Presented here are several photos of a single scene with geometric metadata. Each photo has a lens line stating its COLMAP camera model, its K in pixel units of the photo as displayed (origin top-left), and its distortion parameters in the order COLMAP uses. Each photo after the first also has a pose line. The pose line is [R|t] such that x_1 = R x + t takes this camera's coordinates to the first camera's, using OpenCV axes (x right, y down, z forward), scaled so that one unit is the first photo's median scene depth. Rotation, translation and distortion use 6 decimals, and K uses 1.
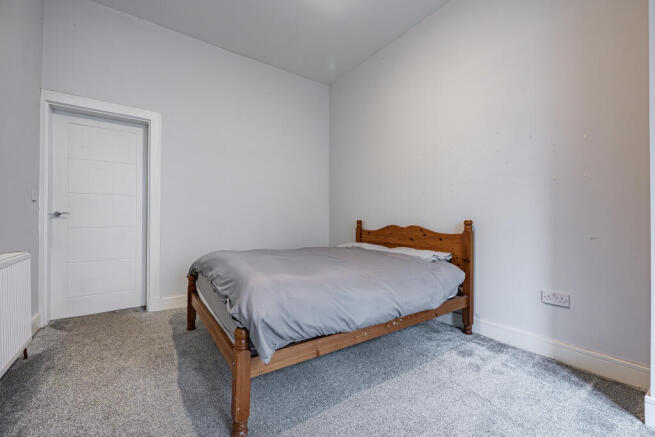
lens RADIAL K [[284.6, 0, 343.0], [0, 284.6, 213.8], [0, 0, 1]] dist [0.001129, 0.000079]
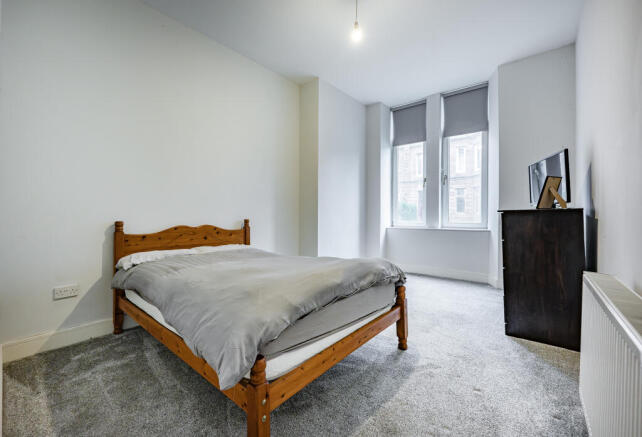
lens RADIAL K [[266.8, 0, 304.7], [0, 266.8, 220.8], [0, 0, 1]] dist [-0.000860, -0.000113]
pose [[-0.234713, -0.022002, 0.971816, -1.205703], [-0.024500, 0.999560, 0.016713, 0.001160], [-0.971756, -0.019886, -0.235149, 1.335228]]
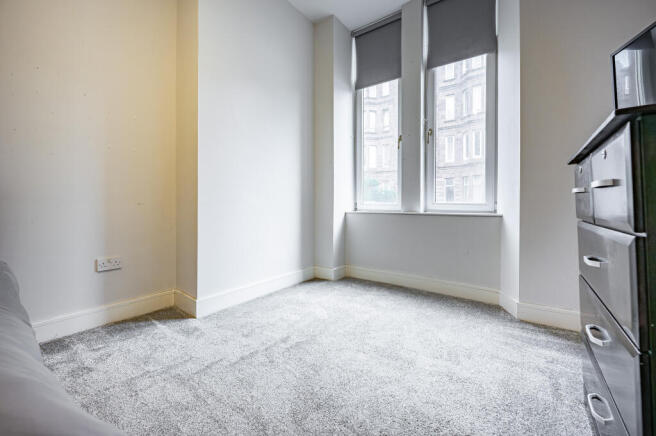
lens RADIAL K [[261.8, 0, 328.1], [0, 261.8, 206.9], [0, 0, 1]] dist [-0.001099, -0.000034]
pose [[-0.325488, -0.007220, 0.945519, -0.387824], [-0.032747, 0.999457, -0.003641, 0.072407], [-0.944979, -0.032148, -0.325548, 0.571267]]
